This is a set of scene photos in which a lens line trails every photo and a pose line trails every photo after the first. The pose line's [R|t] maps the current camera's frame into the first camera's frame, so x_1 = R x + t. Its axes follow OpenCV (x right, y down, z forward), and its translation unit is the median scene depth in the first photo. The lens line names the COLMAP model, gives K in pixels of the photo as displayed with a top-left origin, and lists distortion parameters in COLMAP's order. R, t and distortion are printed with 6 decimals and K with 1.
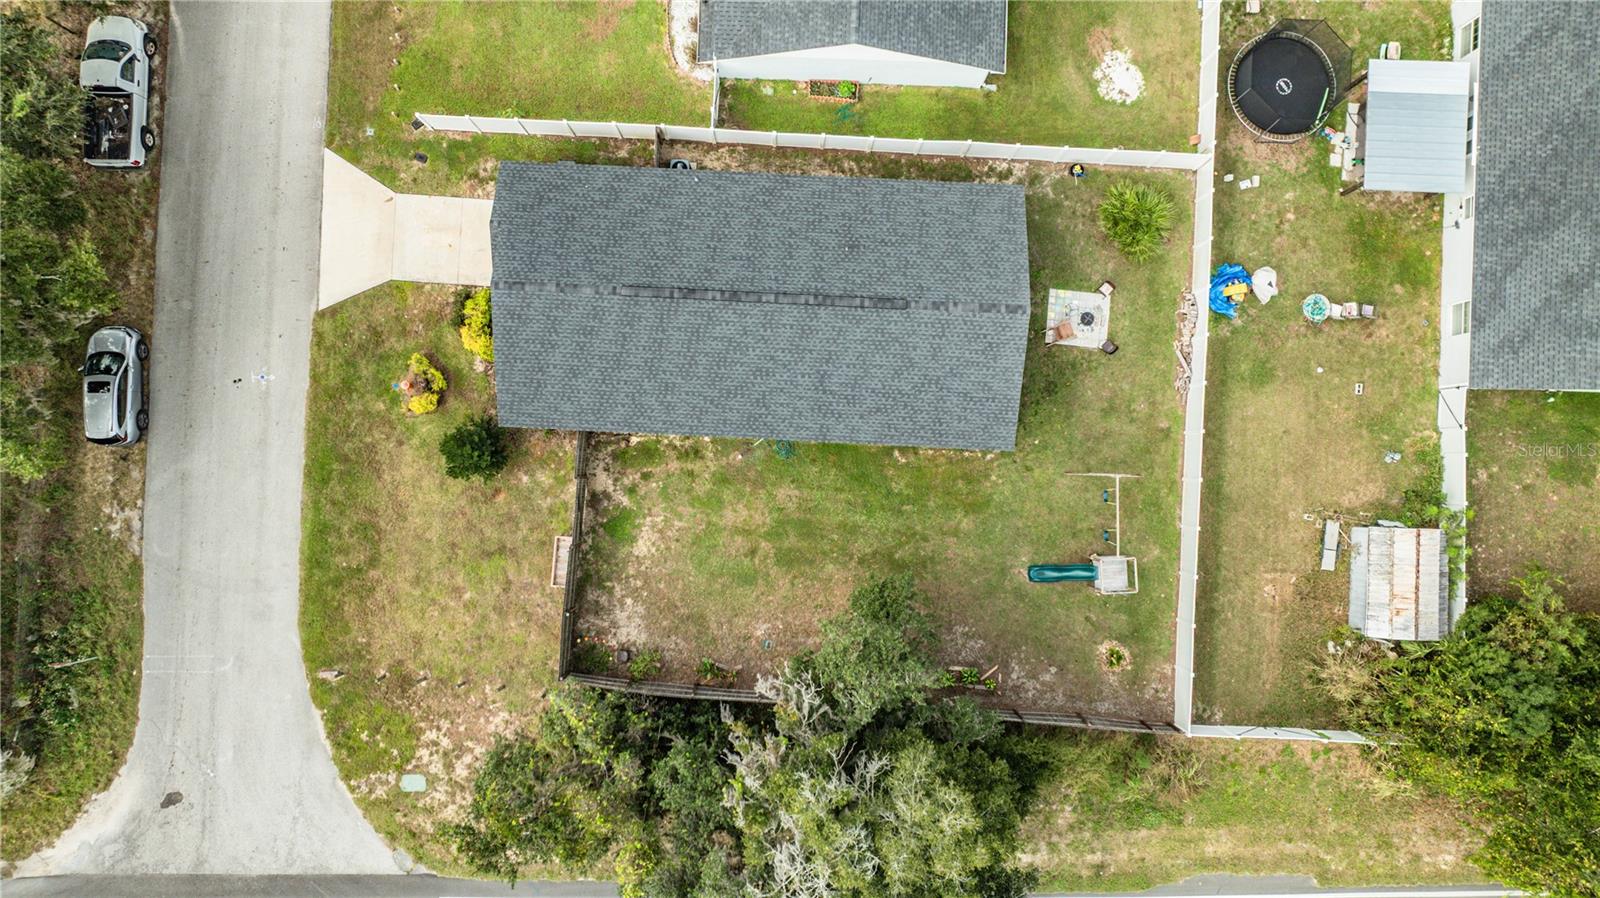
lens RADIAL K [[1106.7, 0, 785.9], [0, 1106.7, 449.4], [0, 0, 1]] dist [-0.009542, -0.003962]
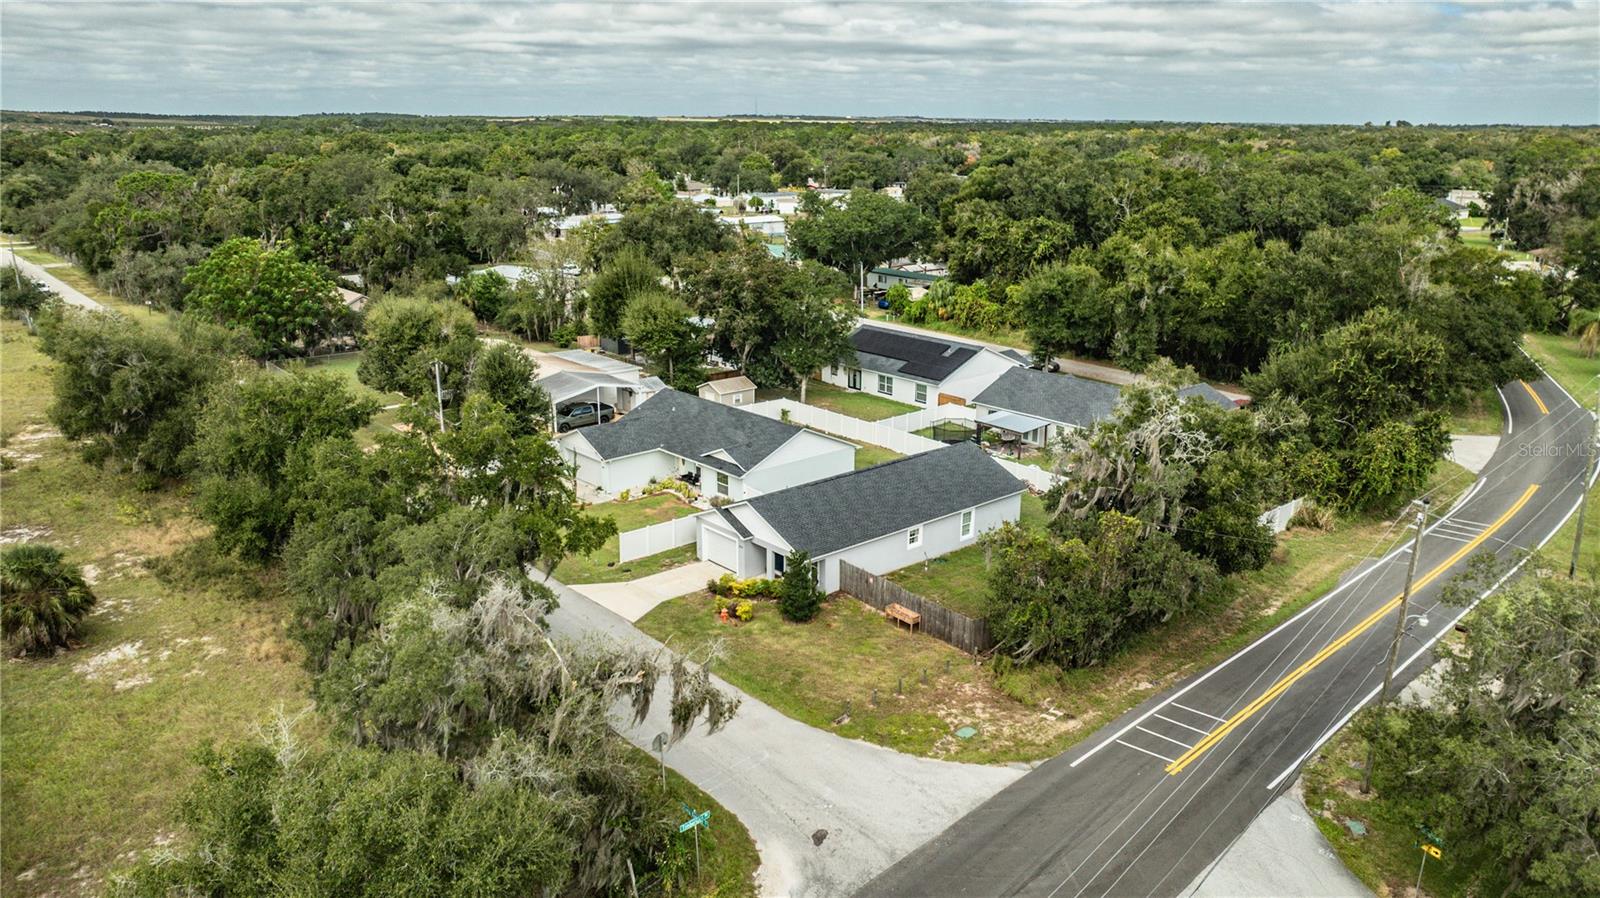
lens RADIAL K [[1101.9, 0, 800.0], [0, 1101.9, 449.0], [0, 0, 1]] dist [0.002709, 0.001327]
pose [[0.719347, -0.194834, 0.666768, -1.113407], [0.694270, 0.233428, -0.680808, 0.853633], [-0.022997, 0.952655, 0.303183, 0.401720]]
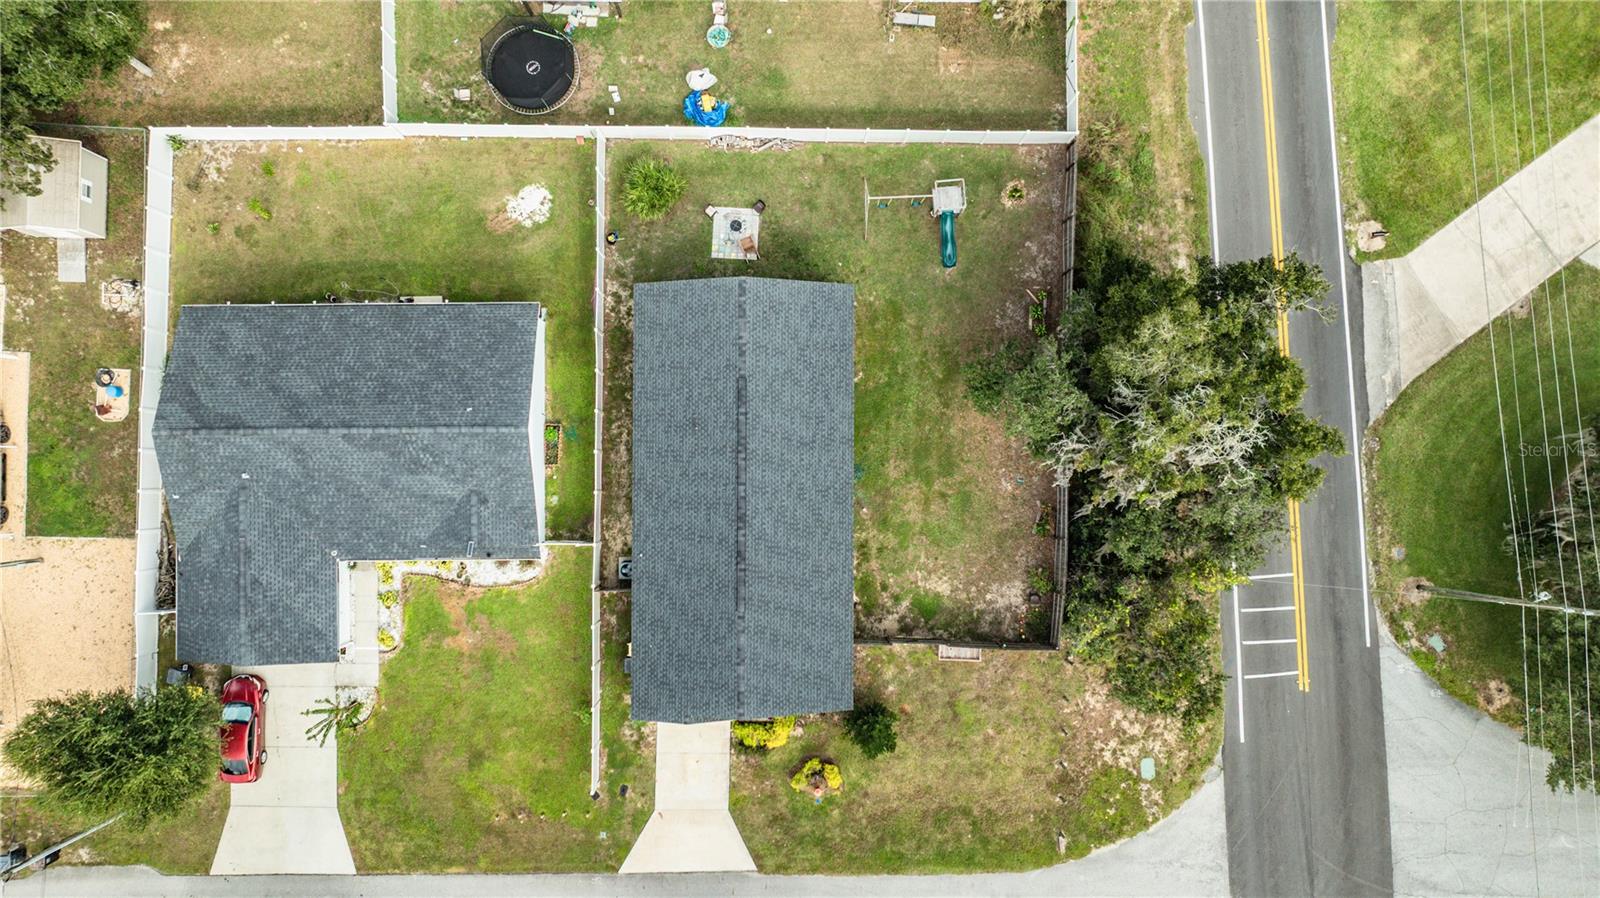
lens RADIAL K [[1101.9, 0, 800.0], [0, 1101.9, 449.0], [0, 0, 1]] dist [0.002709, 0.001327]
pose [[-0.041901, -0.998790, 0.025732, -0.003562], [0.998664, -0.041089, 0.031332, -0.099975], [-0.030237, 0.027010, 0.999178, -0.199930]]
